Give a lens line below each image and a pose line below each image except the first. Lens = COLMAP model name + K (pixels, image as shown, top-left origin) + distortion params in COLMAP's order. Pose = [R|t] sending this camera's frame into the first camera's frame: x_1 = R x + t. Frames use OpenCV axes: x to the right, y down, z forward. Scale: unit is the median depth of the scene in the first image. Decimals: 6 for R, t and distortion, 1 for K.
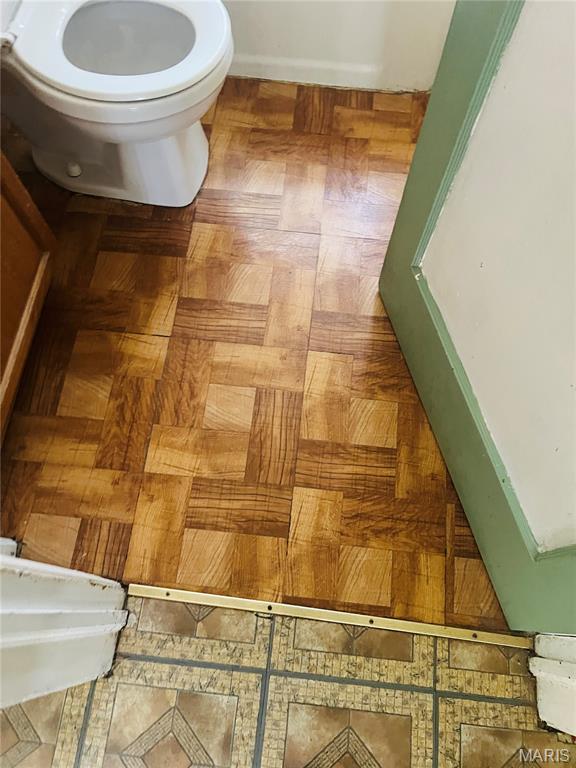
lens RADIAL K [[581.6, 0, 293.2], [0, 581.6, 383.3], [0, 0, 1]] dist [0.037994, -0.040546]
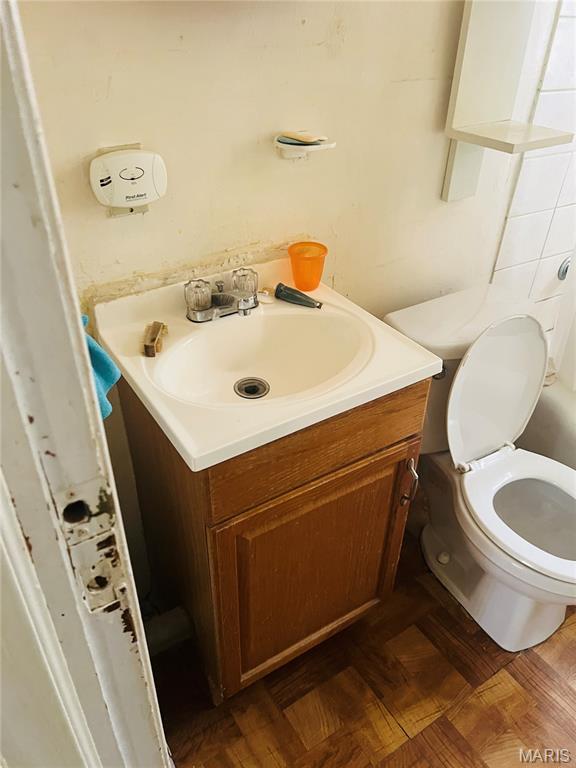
lens RADIAL K [[581.6, 0, 291.9], [0, 581.6, 386.9], [0, 0, 1]] dist [0.037994, -0.040546]
pose [[0.631743, 0.445719, -0.634220, 0.027467], [-0.728314, 0.621445, -0.288729, -0.015893], [0.265441, 0.644314, 0.717218, -0.154221]]
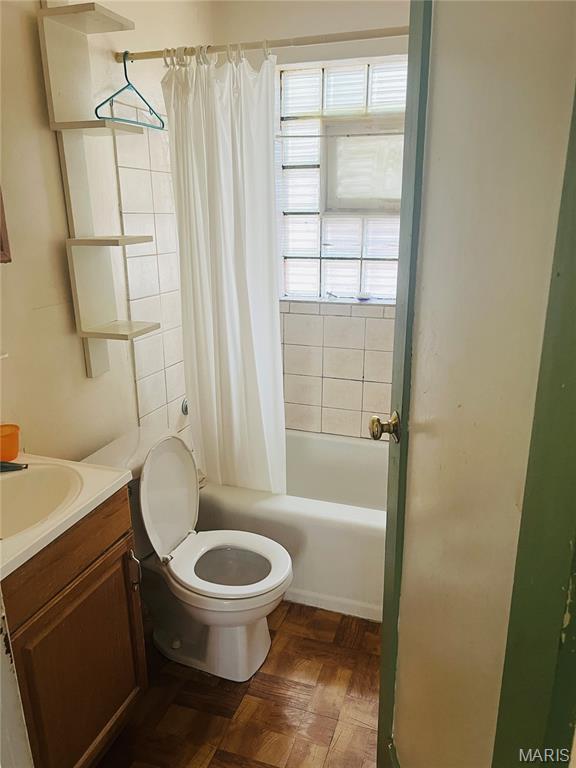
lens RADIAL K [[581.6, 0, 293.0], [0, 581.6, 389.2], [0, 0, 1]] dist [0.037994, -0.040546]
pose [[0.974494, 0.050100, -0.218748, 0.197099], [-0.201768, 0.622301, -0.756327, 0.285713], [0.098235, 0.781173, 0.616538, -0.367174]]
